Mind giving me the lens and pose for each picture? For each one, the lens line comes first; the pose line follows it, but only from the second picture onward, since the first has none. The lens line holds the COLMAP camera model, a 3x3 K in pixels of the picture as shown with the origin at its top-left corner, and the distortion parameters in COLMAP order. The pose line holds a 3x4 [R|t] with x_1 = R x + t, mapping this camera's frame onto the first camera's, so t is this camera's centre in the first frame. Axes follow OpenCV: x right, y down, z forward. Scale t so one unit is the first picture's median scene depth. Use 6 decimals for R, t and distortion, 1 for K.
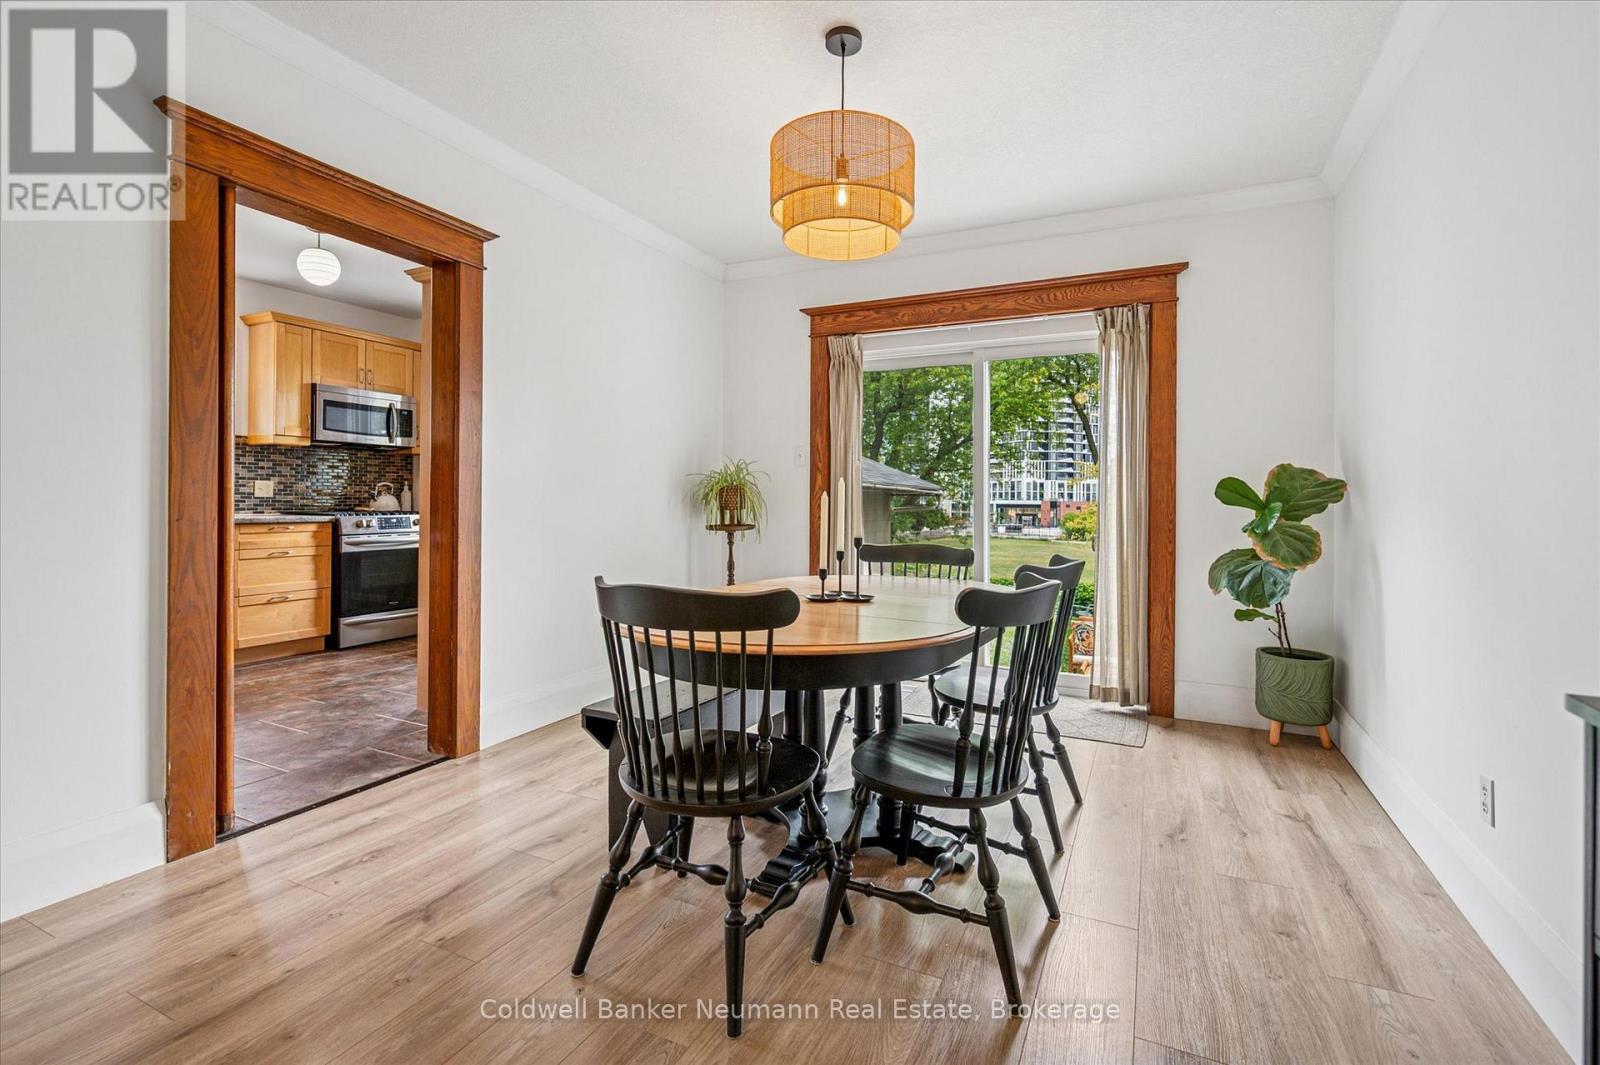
lens RADIAL K [[715.7, 0, 820.4], [0, 715.7, 501.9], [0, 0, 1]] dist [-0.001077, -0.000132]
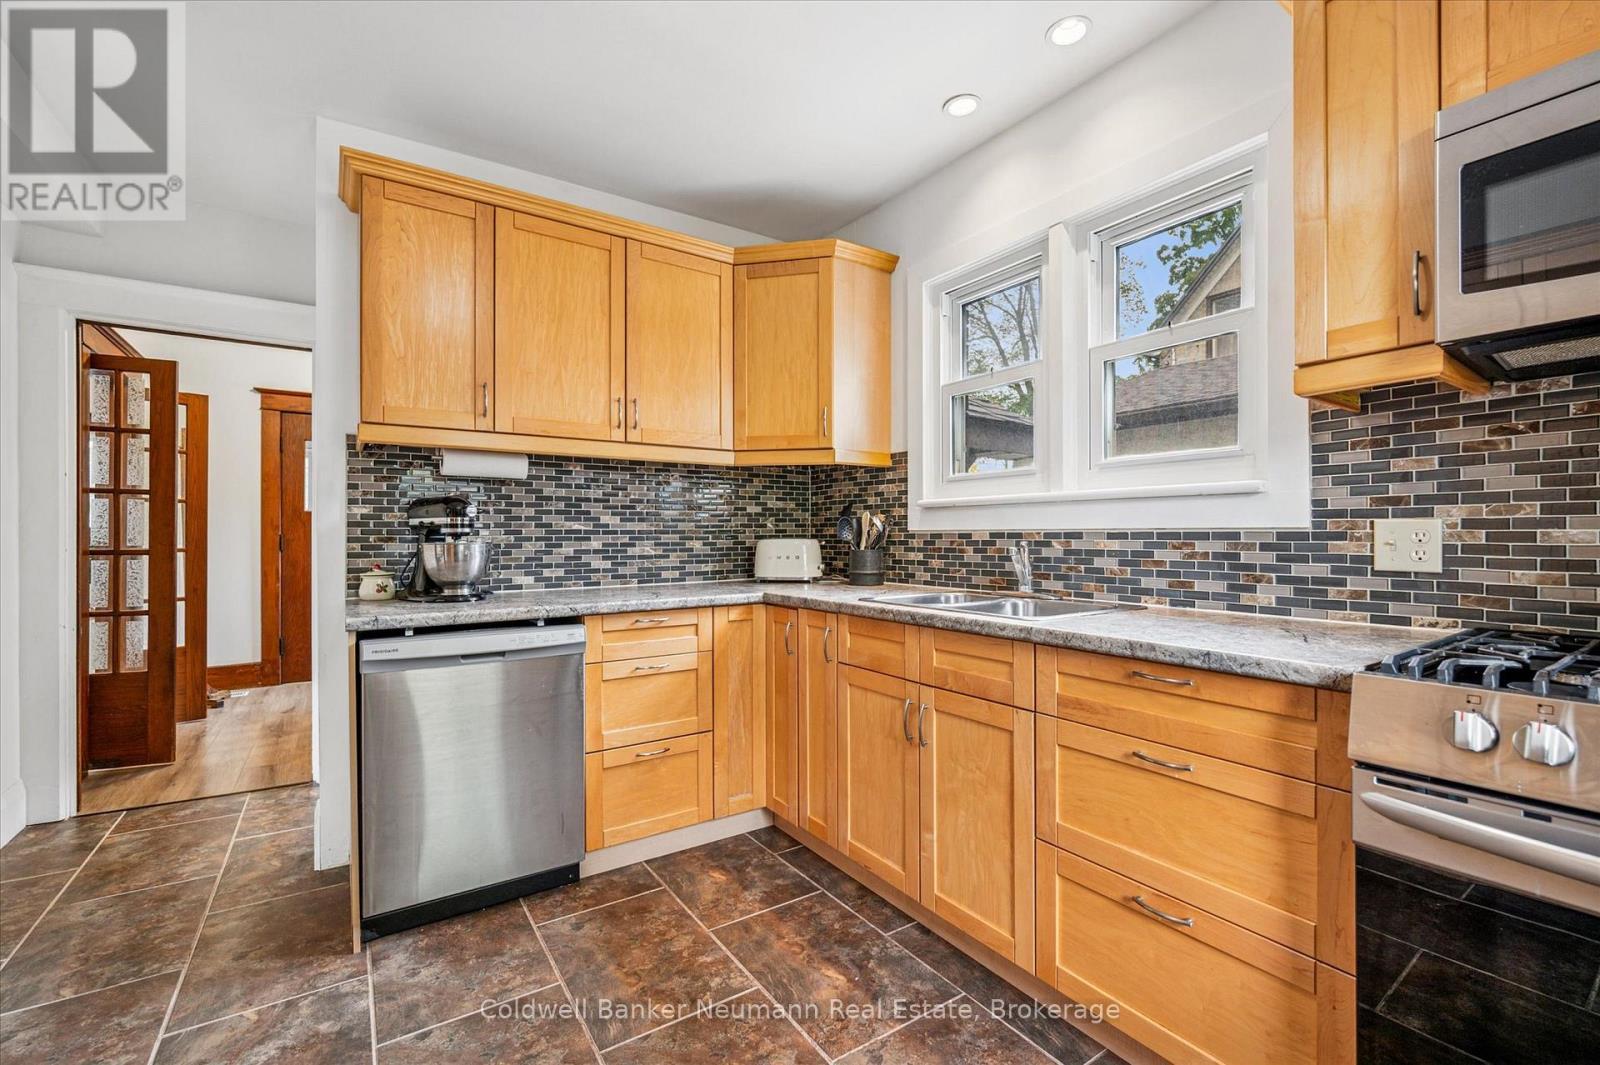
lens RADIAL K [[689.6, 0, 801.7], [0, 689.6, 535.6], [0, 0, 1]] dist [-0.002011, -0.000588]
pose [[-0.522748, -0.010261, -0.852425, -0.388810], [-0.004995, 0.999947, -0.008973, -0.018304], [0.852472, -0.000433, -0.522772, 0.932270]]
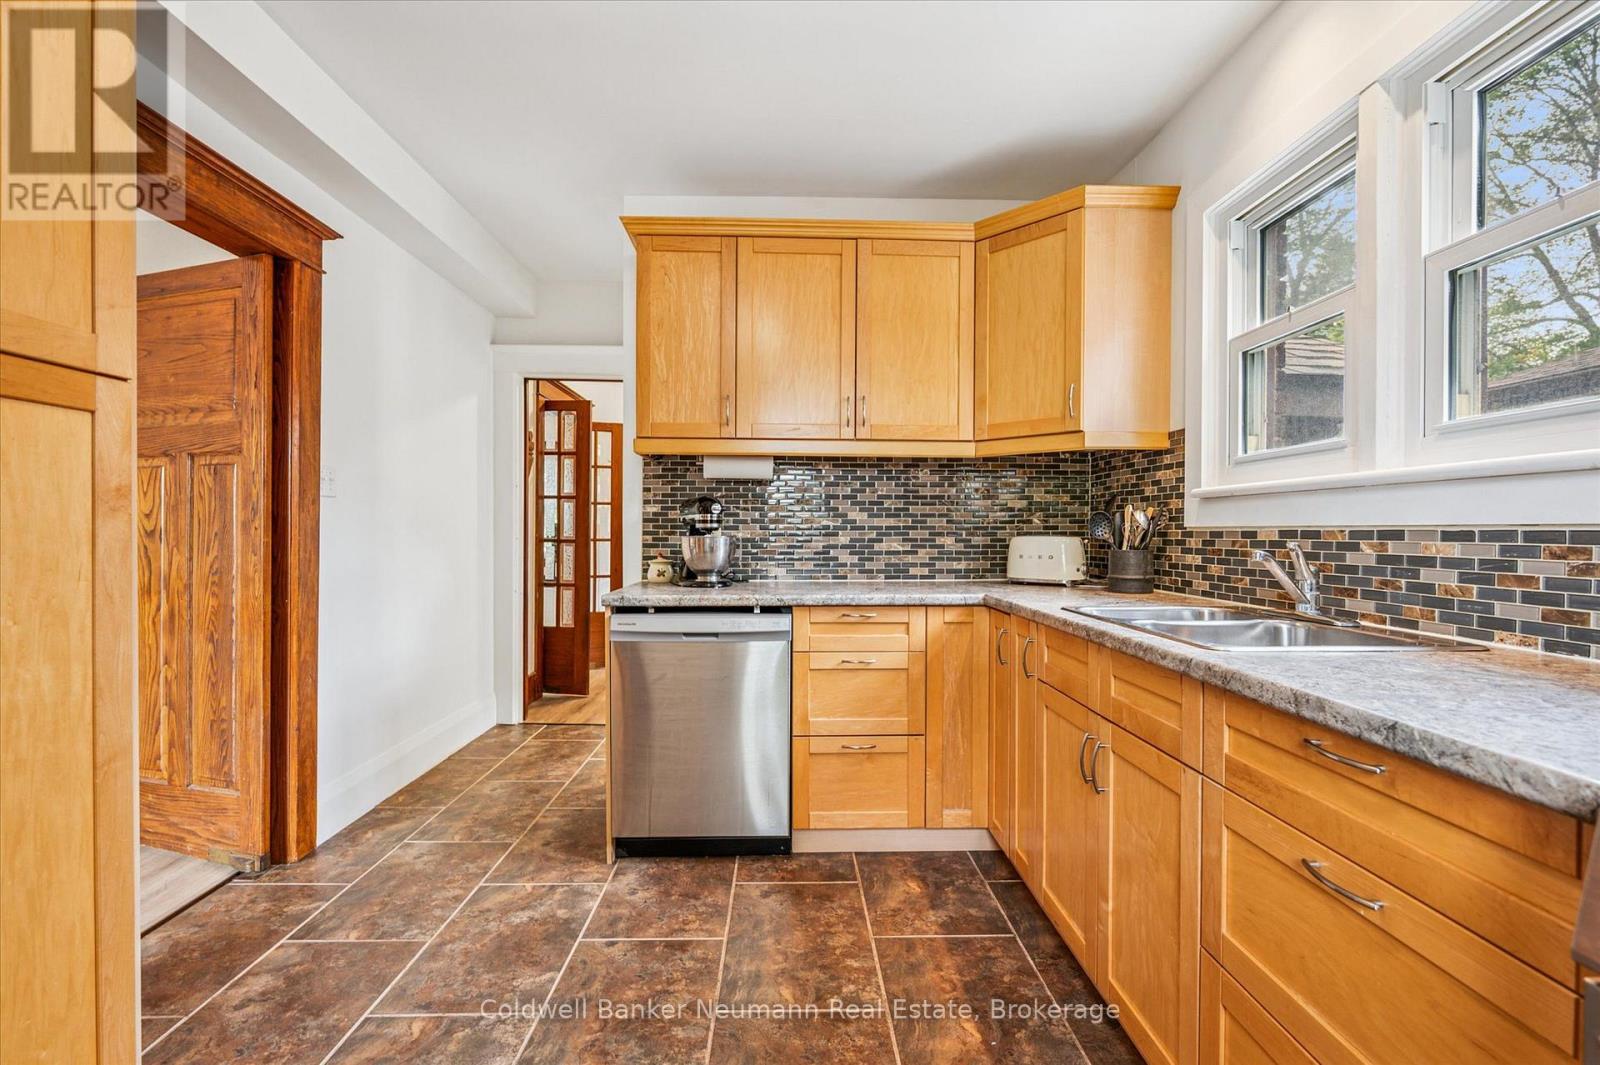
lens RADIAL K [[689.6, 0, 801.7], [0, 689.6, 535.6], [0, 0, 1]] dist [-0.002011, -0.000588]
pose [[-0.895800, -0.013814, -0.444242, -0.489406], [-0.016466, 0.999862, 0.002113, -0.019281], [0.444152, 0.009208, -0.895904, 1.004232]]
